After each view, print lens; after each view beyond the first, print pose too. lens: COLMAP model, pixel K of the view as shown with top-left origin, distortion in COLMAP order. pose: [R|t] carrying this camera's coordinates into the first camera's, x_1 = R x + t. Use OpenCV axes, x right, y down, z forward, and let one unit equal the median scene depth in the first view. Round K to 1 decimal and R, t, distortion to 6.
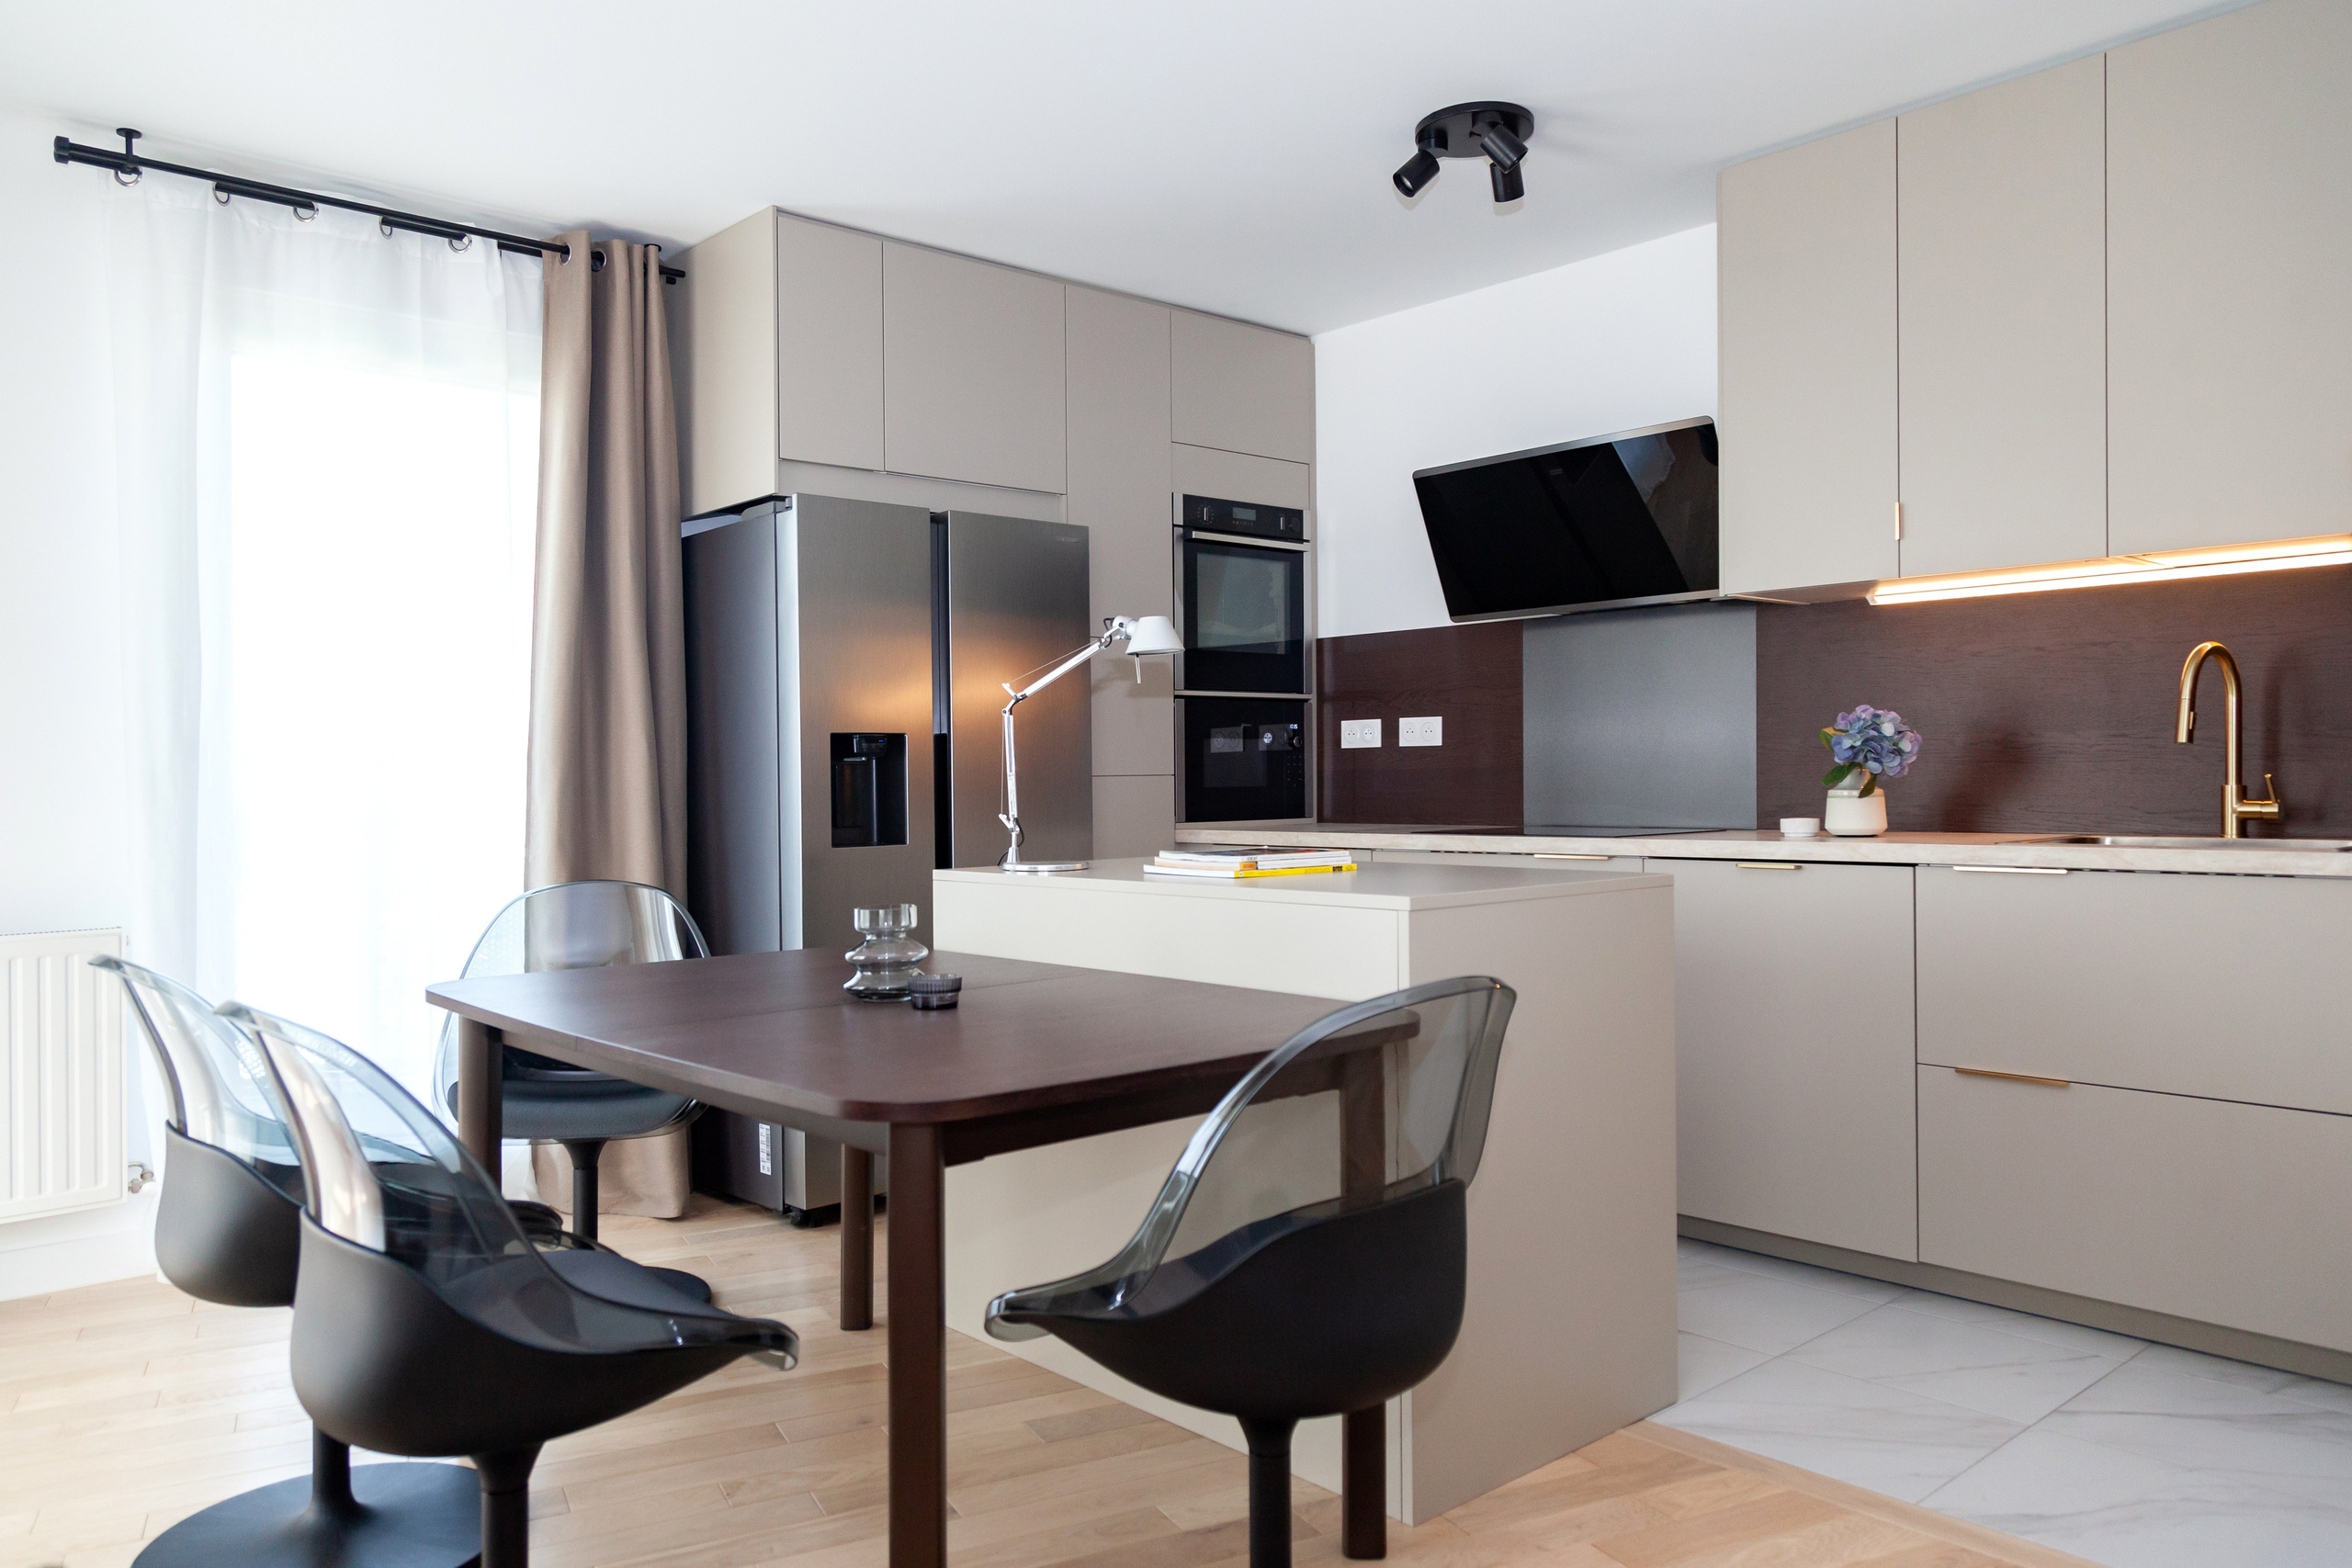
lens RADIAL K [[1659.7, 0, 1142.6], [0, 1659.7, 772.1], [0, 0, 1]] dist [0.000556, 0.001645]
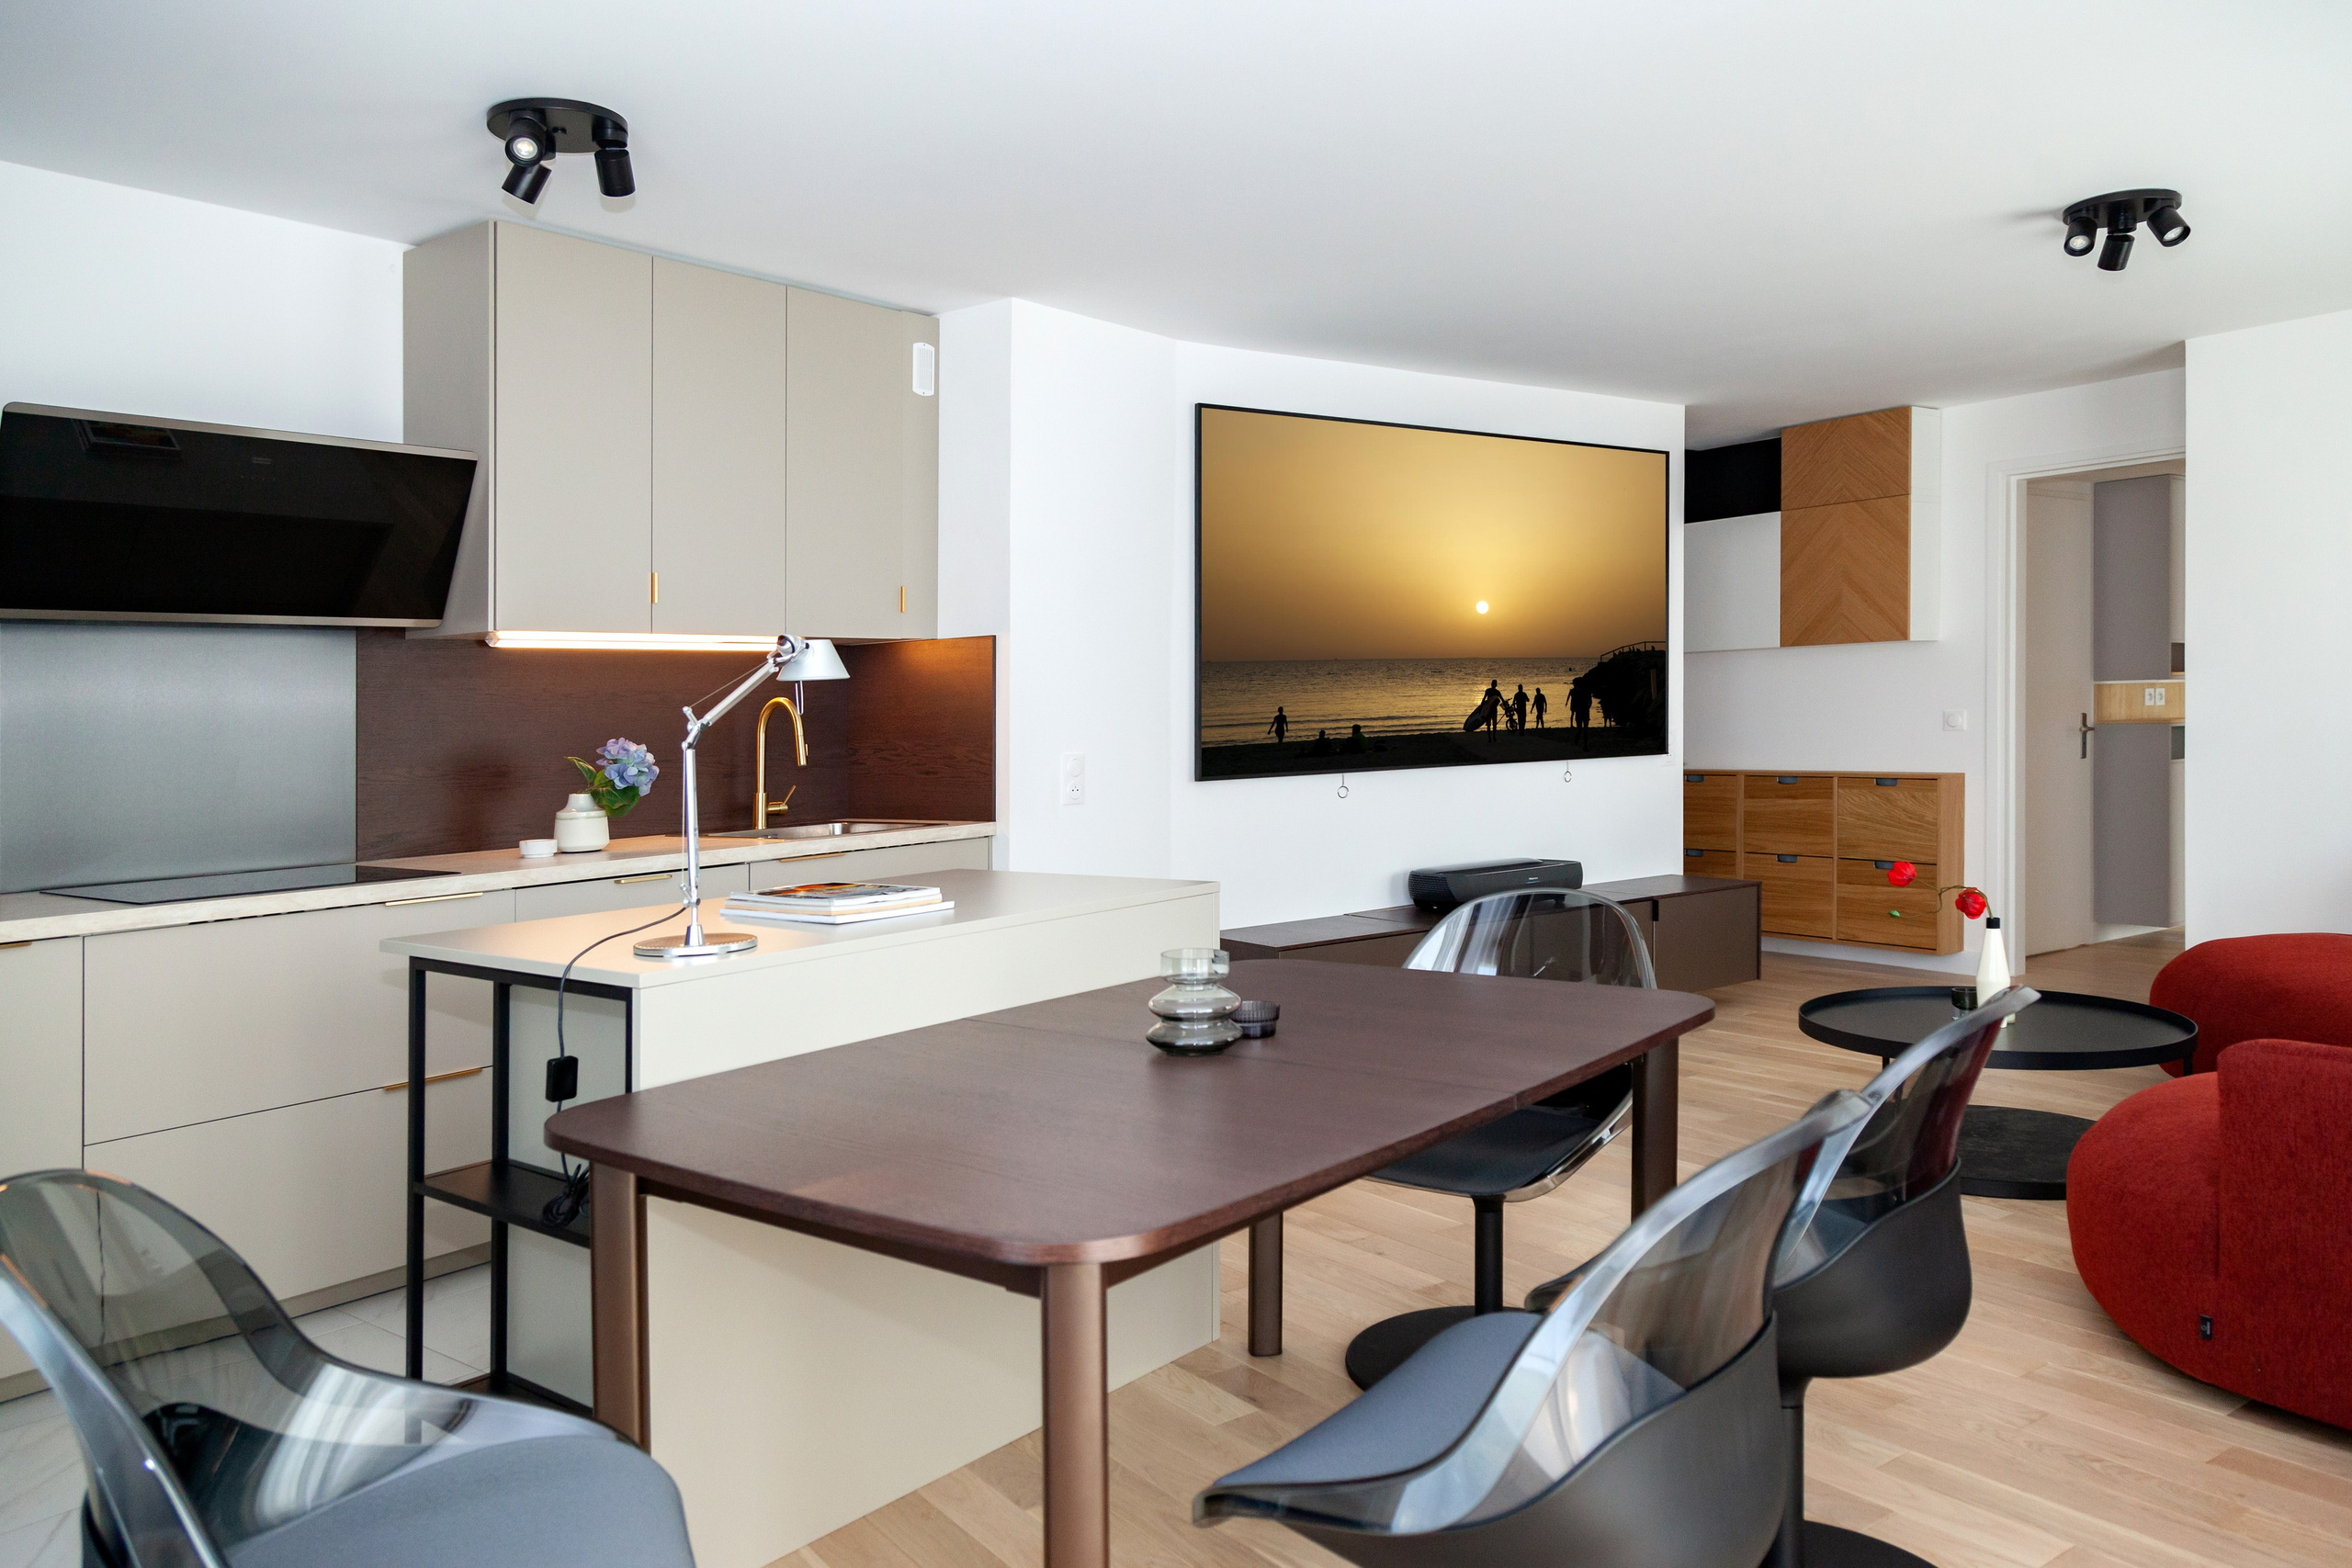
lens RADIAL K [[1659.7, 0, 1142.6], [0, 1659.7, 772.1], [0, 0, 1]] dist [0.000556, 0.001645]
pose [[-0.160042, -0.018570, 0.986935, -0.839079], [0.028063, 0.999333, 0.023354, -0.035262], [-0.986711, 0.031434, -0.159414, 0.902976]]
